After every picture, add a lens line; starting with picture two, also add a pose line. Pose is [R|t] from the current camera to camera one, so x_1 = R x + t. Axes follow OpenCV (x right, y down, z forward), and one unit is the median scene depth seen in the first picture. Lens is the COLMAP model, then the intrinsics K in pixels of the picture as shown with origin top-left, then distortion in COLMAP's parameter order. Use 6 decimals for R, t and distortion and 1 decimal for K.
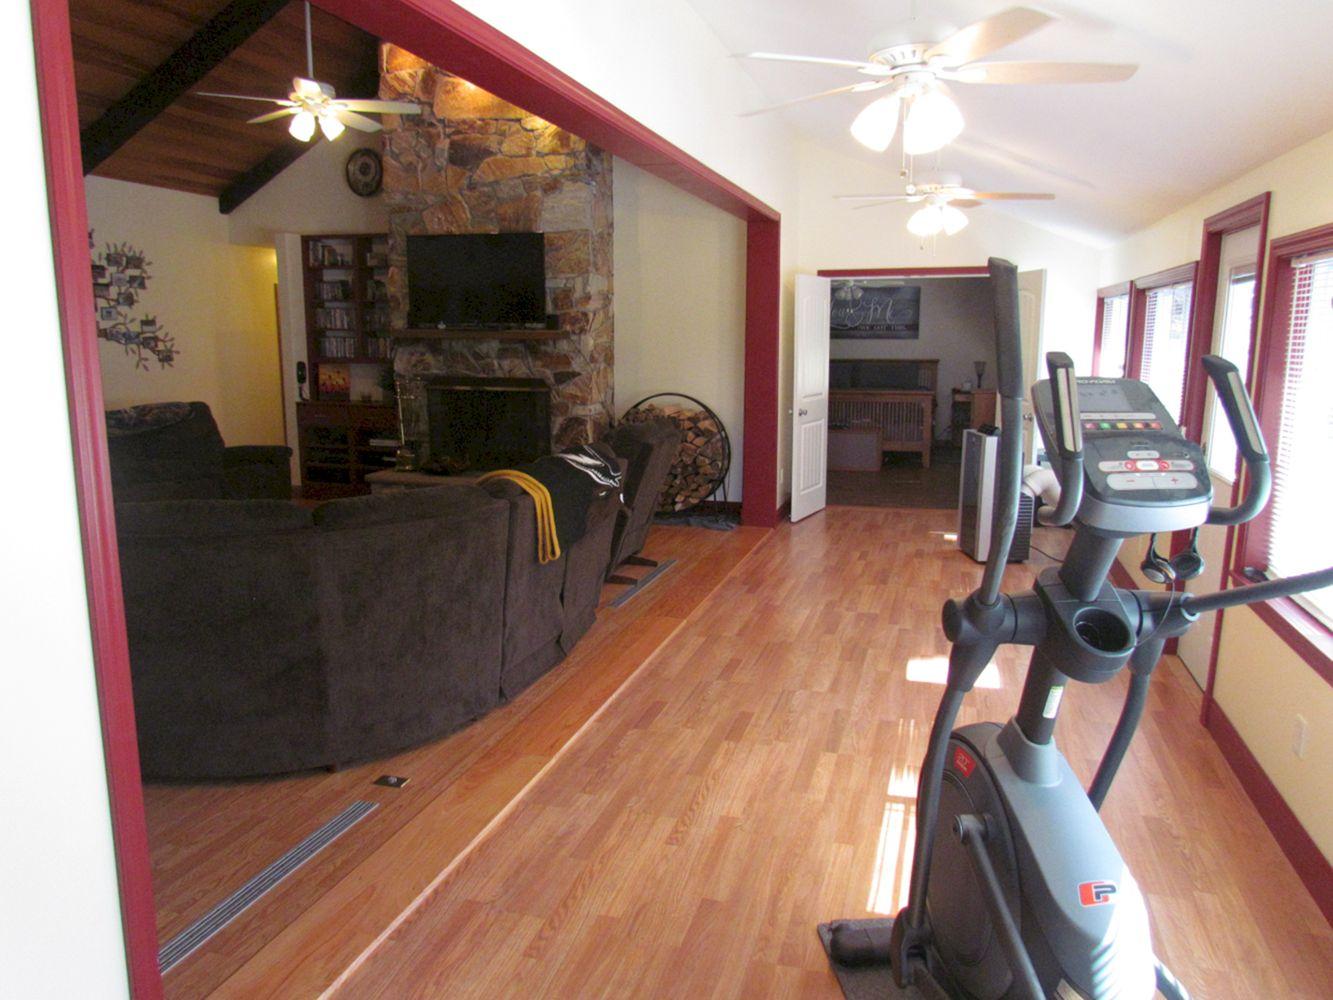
lens RADIAL K [[956.6, 0, 674.7], [0, 956.6, 498.8], [0, 0, 1]] dist [-0.009689, 0.001173]
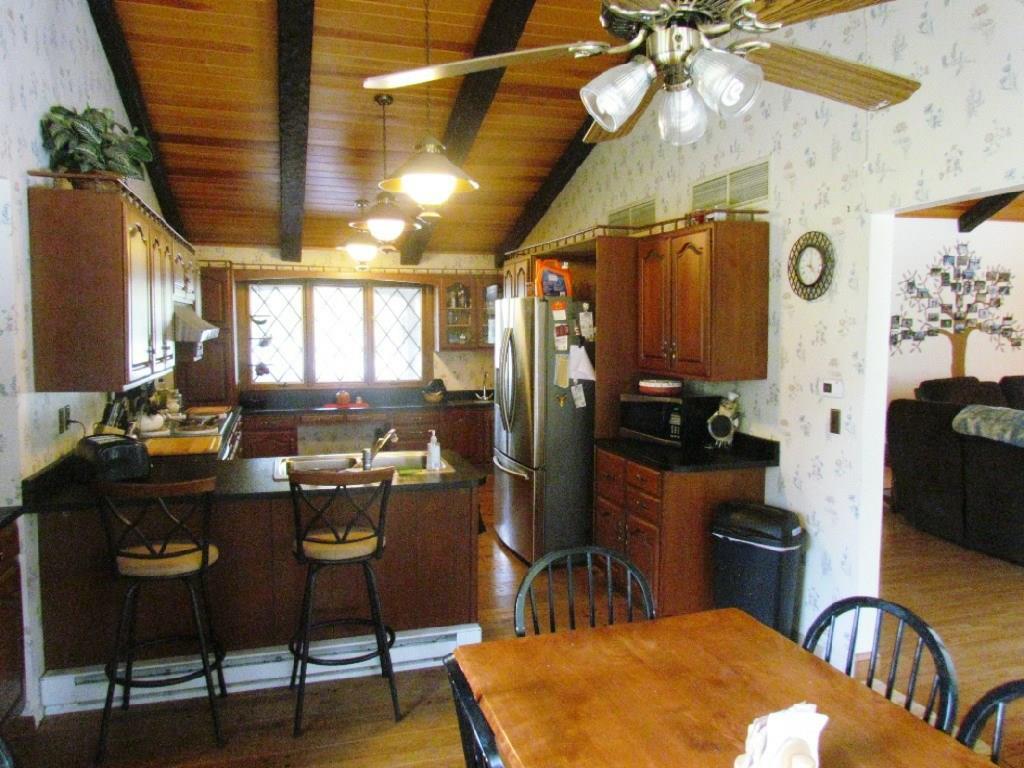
lens RADIAL K [[734.8, 0, 517.9], [0, 734.8, 389.4], [0, 0, 1]] dist [-0.009689, 0.001173]
pose [[0.567007, 0.057190, -0.821725, -0.071384], [-0.126642, 0.991779, -0.018361, 0.032711], [0.813919, 0.114475, 0.569588, -0.207084]]
